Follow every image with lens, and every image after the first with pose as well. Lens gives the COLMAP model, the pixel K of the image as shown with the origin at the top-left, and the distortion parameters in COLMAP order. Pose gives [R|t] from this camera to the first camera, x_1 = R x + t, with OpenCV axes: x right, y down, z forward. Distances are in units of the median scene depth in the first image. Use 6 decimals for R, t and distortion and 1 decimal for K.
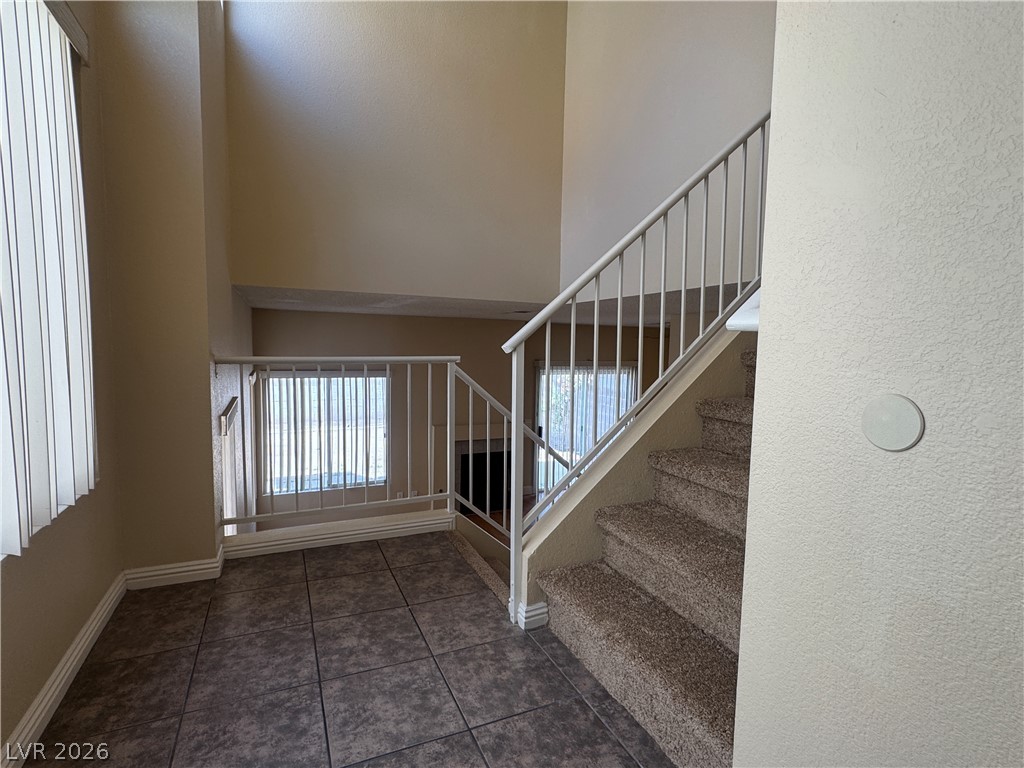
lens RADIAL K [[514.3, 0, 506.9], [0, 514.3, 385.8], [0, 0, 1]] dist [-0.000176, -0.001597]
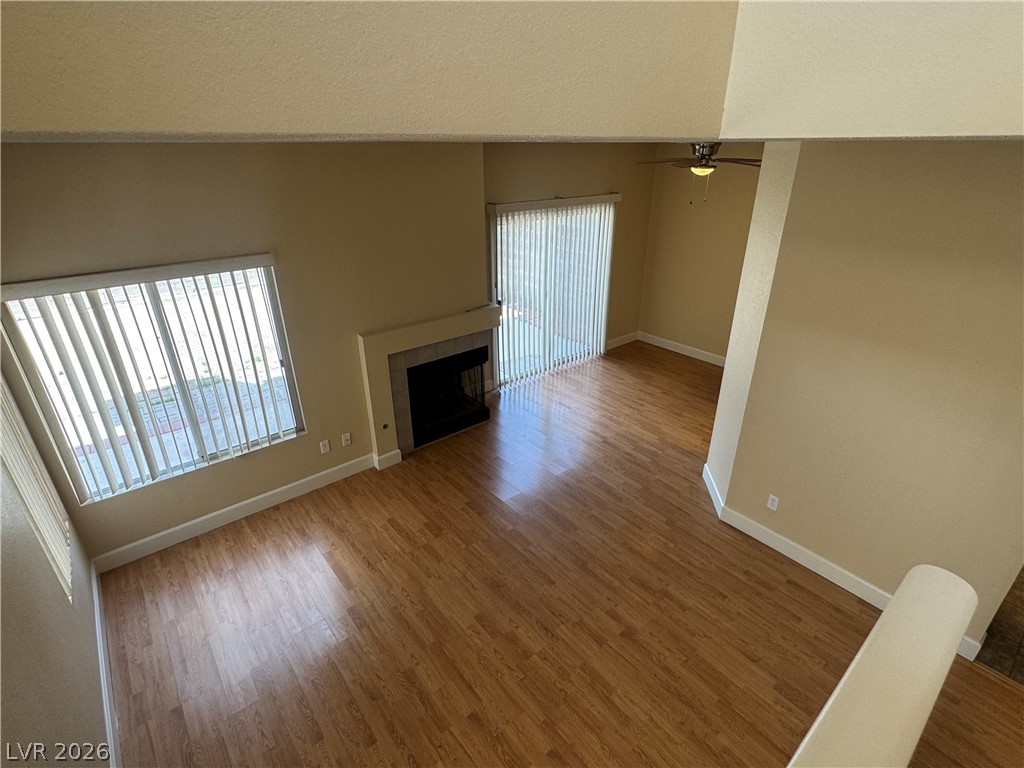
lens RADIAL K [[514.3, 0, 506.9], [0, 514.3, 385.8], [0, 0, 1]] dist [-0.000176, -0.001597]
pose [[0.968580, -0.129966, 0.212042, -0.396053], [0.047800, 0.933979, 0.354116, -0.270121], [-0.244066, -0.332854, 0.910846, 1.326048]]
